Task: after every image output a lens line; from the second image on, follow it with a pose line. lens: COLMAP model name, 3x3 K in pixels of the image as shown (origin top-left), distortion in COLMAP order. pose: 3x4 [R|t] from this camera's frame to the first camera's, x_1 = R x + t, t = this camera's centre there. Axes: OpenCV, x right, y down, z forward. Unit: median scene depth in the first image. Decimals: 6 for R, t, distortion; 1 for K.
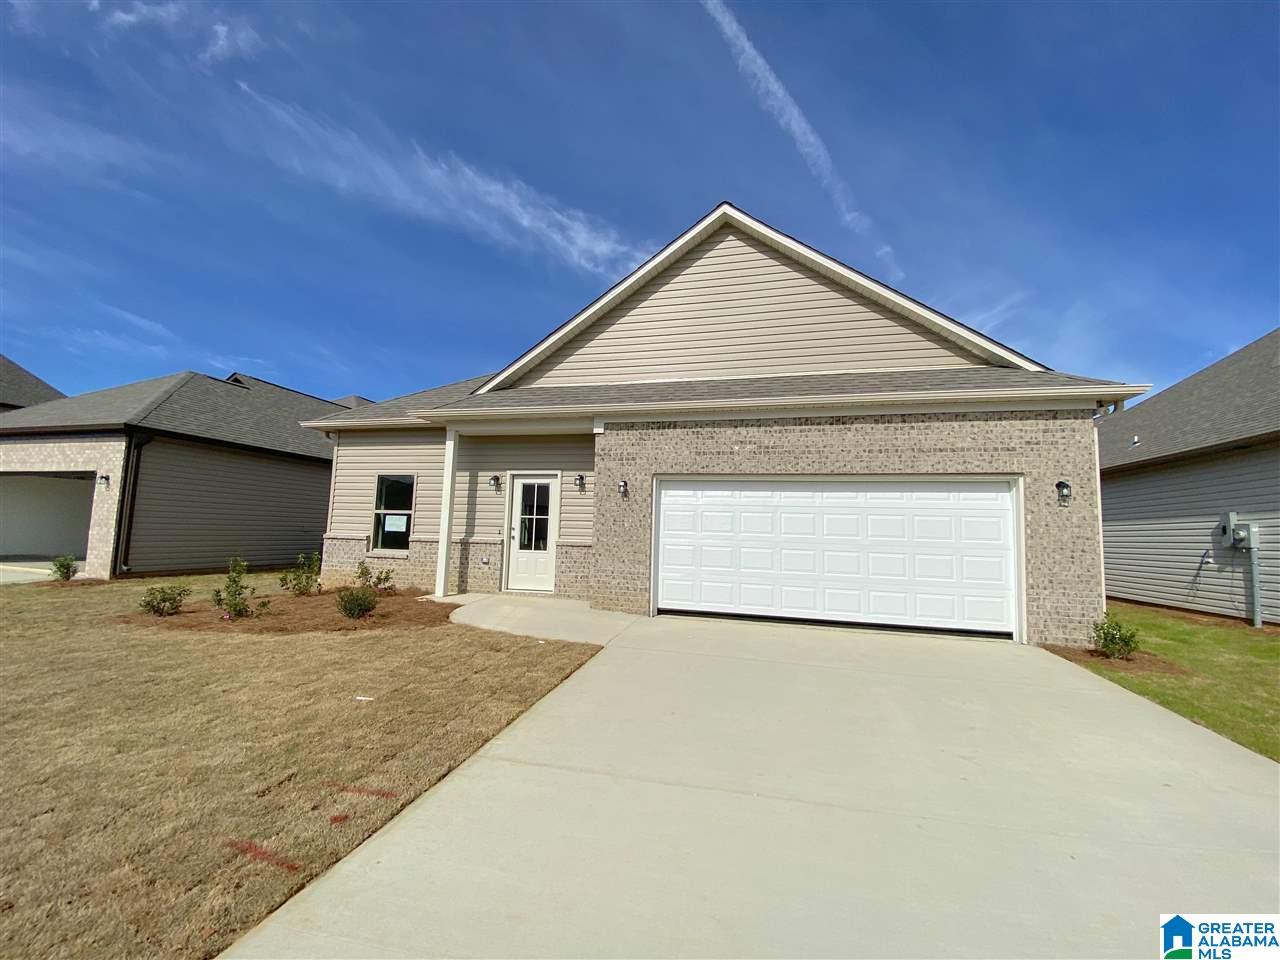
lens RADIAL K [[520.9, 0, 655.9], [0, 520.9, 476.1], [0, 0, 1]] dist [0.001071, -0.013103]
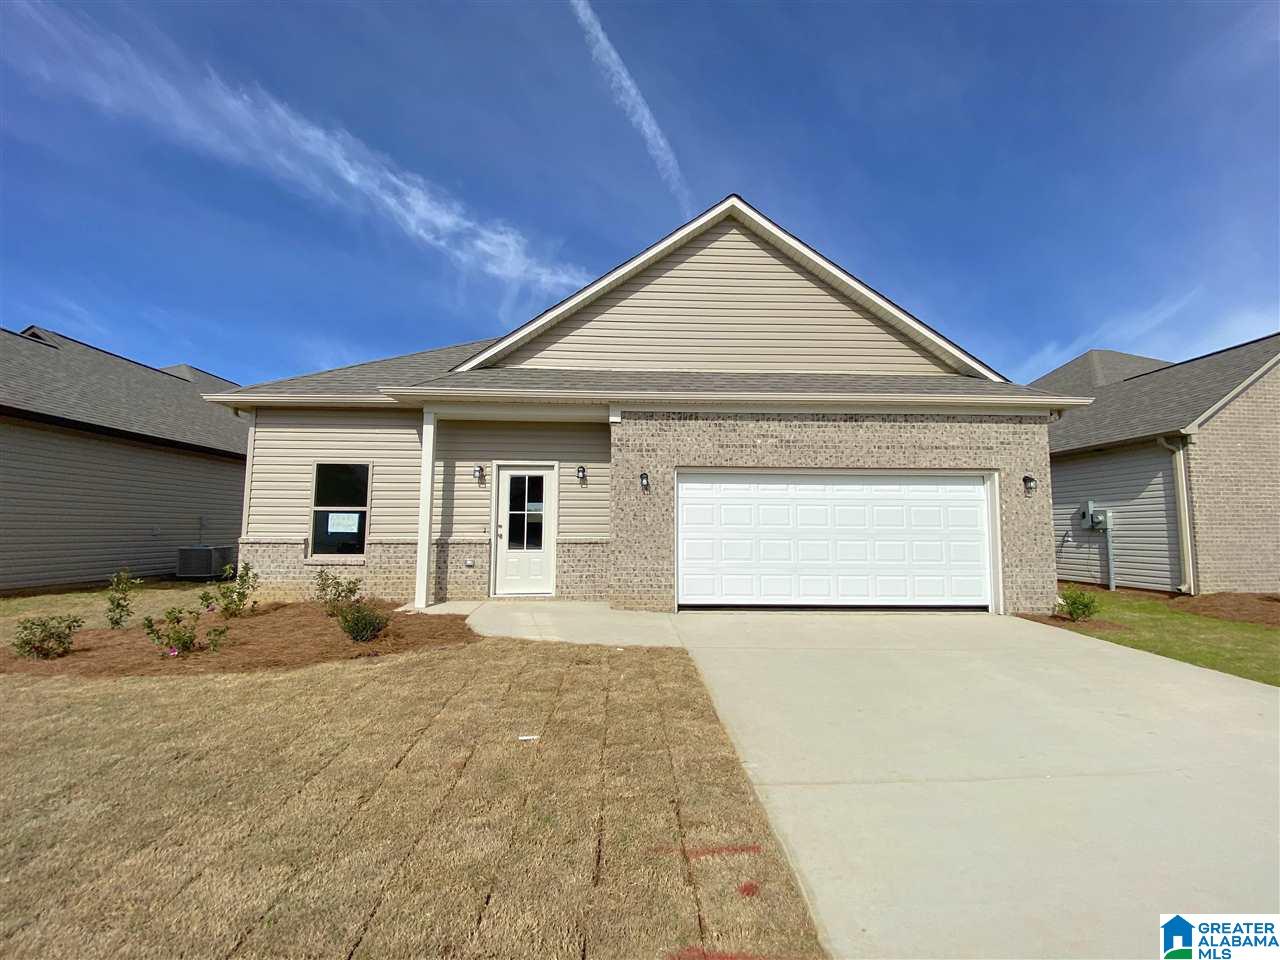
lens RADIAL K [[520.9, 0, 655.9], [0, 520.9, 476.1], [0, 0, 1]] dist [0.001071, -0.013103]
pose [[0.958873, 0.004712, 0.283798, -0.306643], [-0.009065, 0.999861, 0.014026, 0.000936], [-0.283692, -0.016021, 0.958782, 0.082072]]
